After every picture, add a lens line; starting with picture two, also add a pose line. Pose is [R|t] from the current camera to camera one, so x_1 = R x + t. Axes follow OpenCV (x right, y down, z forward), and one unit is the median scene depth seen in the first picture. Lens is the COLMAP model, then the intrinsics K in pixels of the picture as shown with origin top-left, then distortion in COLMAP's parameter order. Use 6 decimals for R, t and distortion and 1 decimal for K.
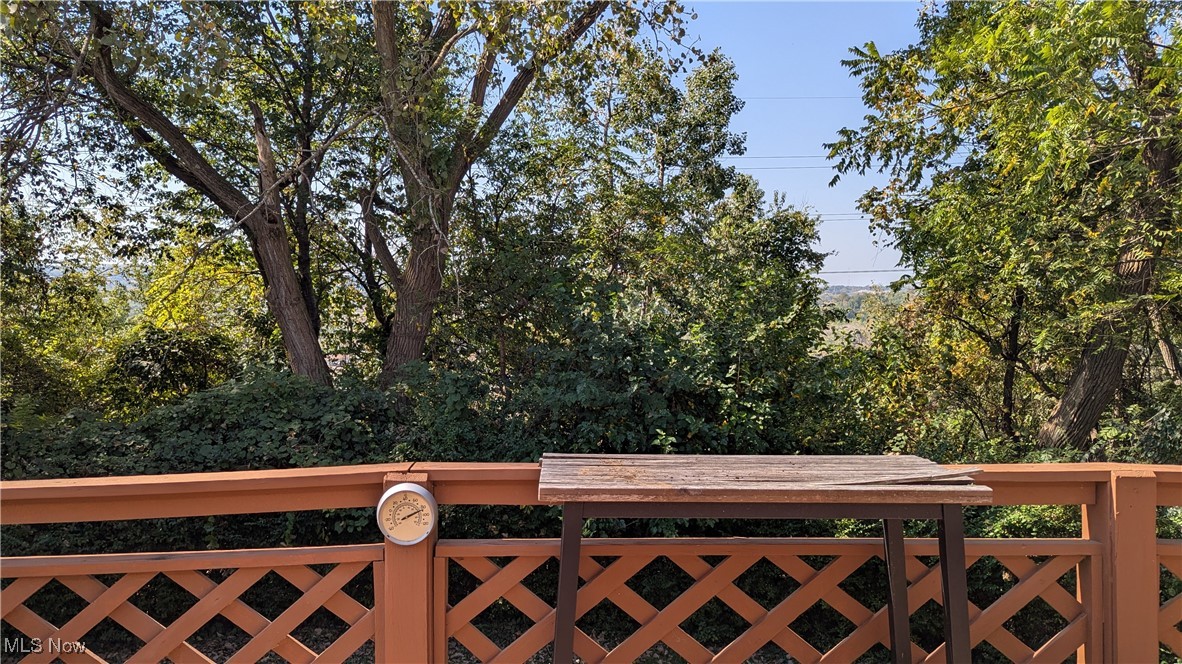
lens RADIAL K [[831.1, 0, 578.7], [0, 831.1, 342.4], [0, 0, 1]] dist [0.003415, -0.008314]
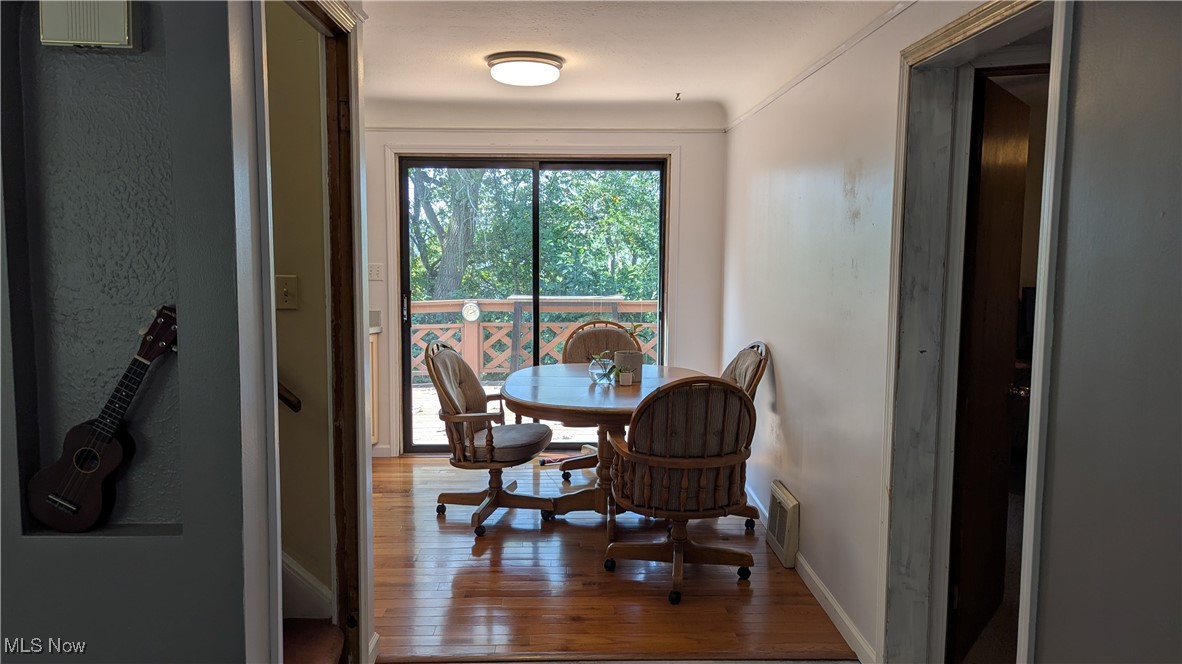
lens RADIAL K [[831.1, 0, 578.7], [0, 831.1, 342.4], [0, 0, 1]] dist [0.003415, -0.008314]
pose [[0.999470, 0.003459, -0.032370, 0.047686], [-0.001608, 0.998372, 0.057014, 0.018501], [0.032514, -0.056932, 0.997848, -0.330948]]
